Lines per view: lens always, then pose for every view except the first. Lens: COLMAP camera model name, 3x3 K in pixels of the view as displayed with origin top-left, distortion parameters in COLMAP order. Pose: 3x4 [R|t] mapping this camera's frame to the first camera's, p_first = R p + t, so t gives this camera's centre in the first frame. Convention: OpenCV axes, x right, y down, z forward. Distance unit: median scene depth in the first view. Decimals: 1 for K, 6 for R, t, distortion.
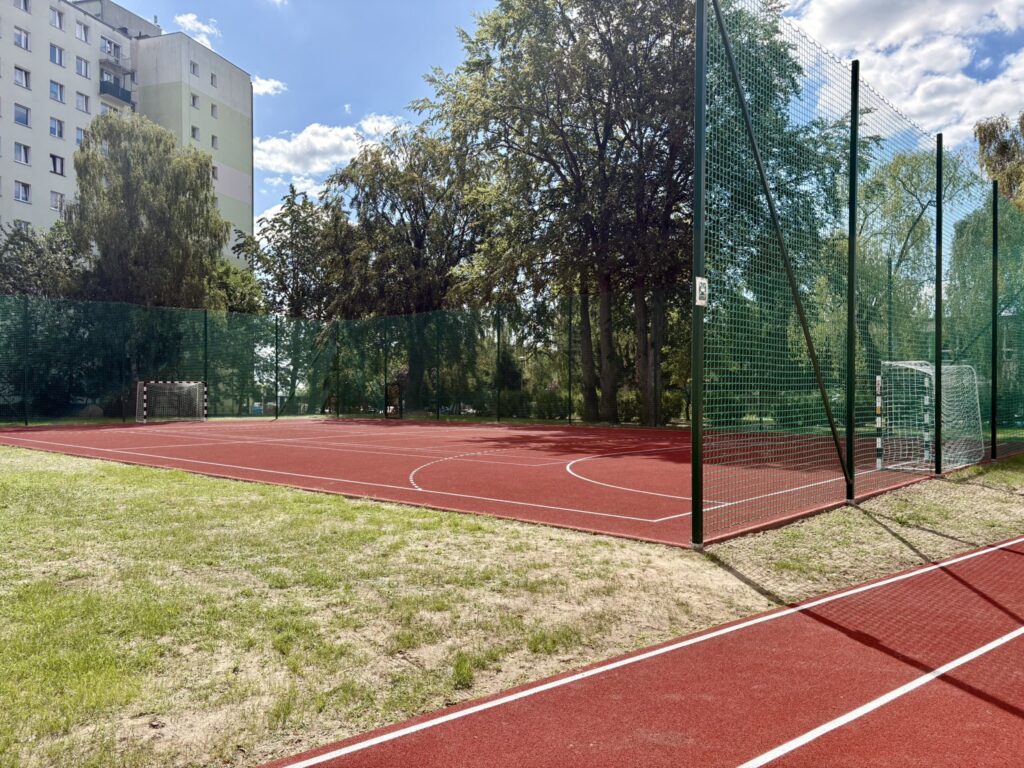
lens RADIAL K [[784.6, 0, 505.0], [0, 784.6, 377.7], [0, 0, 1]] dist [0.026753, -0.029359]
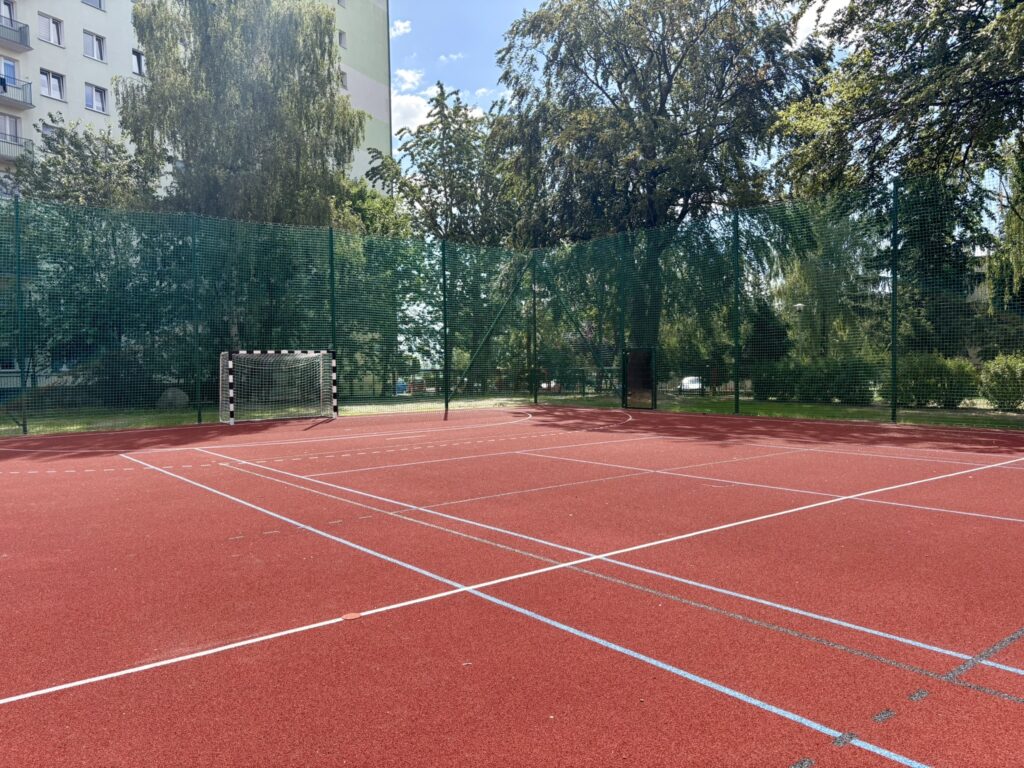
lens RADIAL K [[784.6, 0, 504.0], [0, 784.6, 392.9], [0, 0, 1]] dist [0.026753, -0.029359]
pose [[0.987521, -0.004689, -0.157421, -0.117944], [0.013984, 0.998219, 0.057990, 0.003148], [0.156868, -0.059468, 0.985828, 0.318456]]
